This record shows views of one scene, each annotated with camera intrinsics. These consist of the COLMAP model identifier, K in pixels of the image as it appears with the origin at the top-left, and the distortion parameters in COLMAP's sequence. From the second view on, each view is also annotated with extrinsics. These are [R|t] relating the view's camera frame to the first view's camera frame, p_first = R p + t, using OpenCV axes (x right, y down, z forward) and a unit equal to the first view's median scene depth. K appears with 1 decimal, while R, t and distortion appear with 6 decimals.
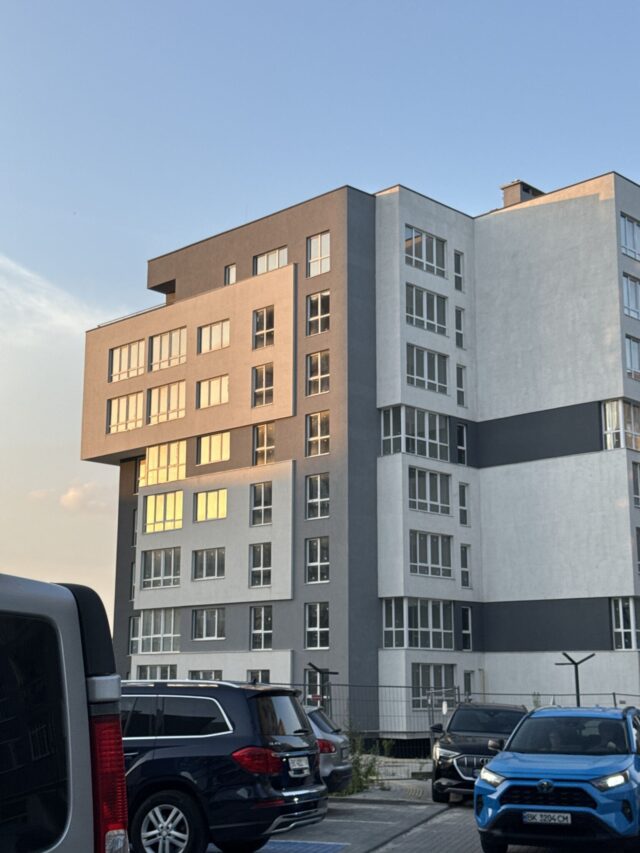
lens RADIAL K [[1199.2, 0, 320.1], [0, 1199.2, 427.1], [0, 0, 1]] dist [0.193879, 0.000000]
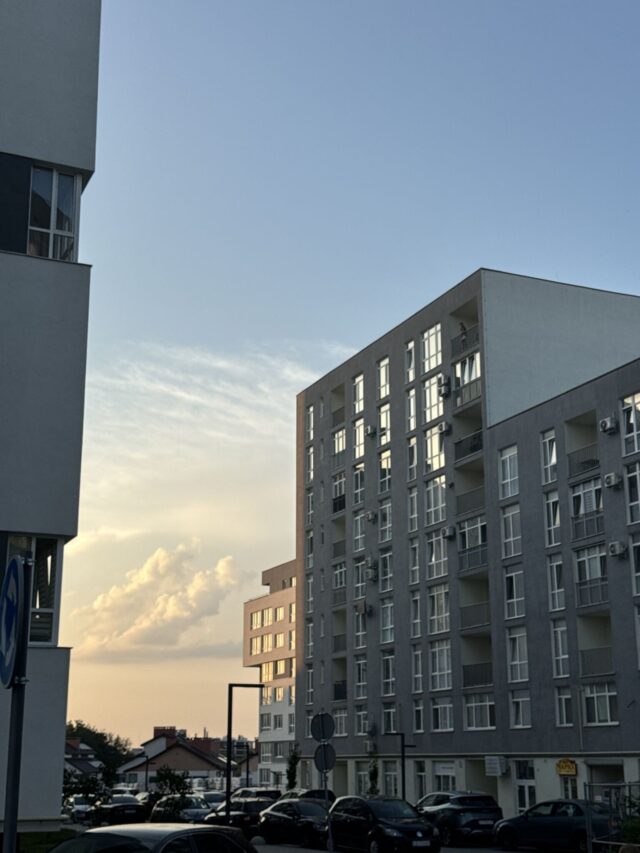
lens RADIAL K [[1199.2, 0, 320.4], [0, 1199.2, 426.3], [0, 0, 1]] dist [0.193879, 0.000000]
pose [[0.928987, -0.111468, -0.352929, 0.766368], [0.090356, 0.993021, -0.075796, -0.232173], [0.358915, 0.038524, 0.932575, -0.999281]]
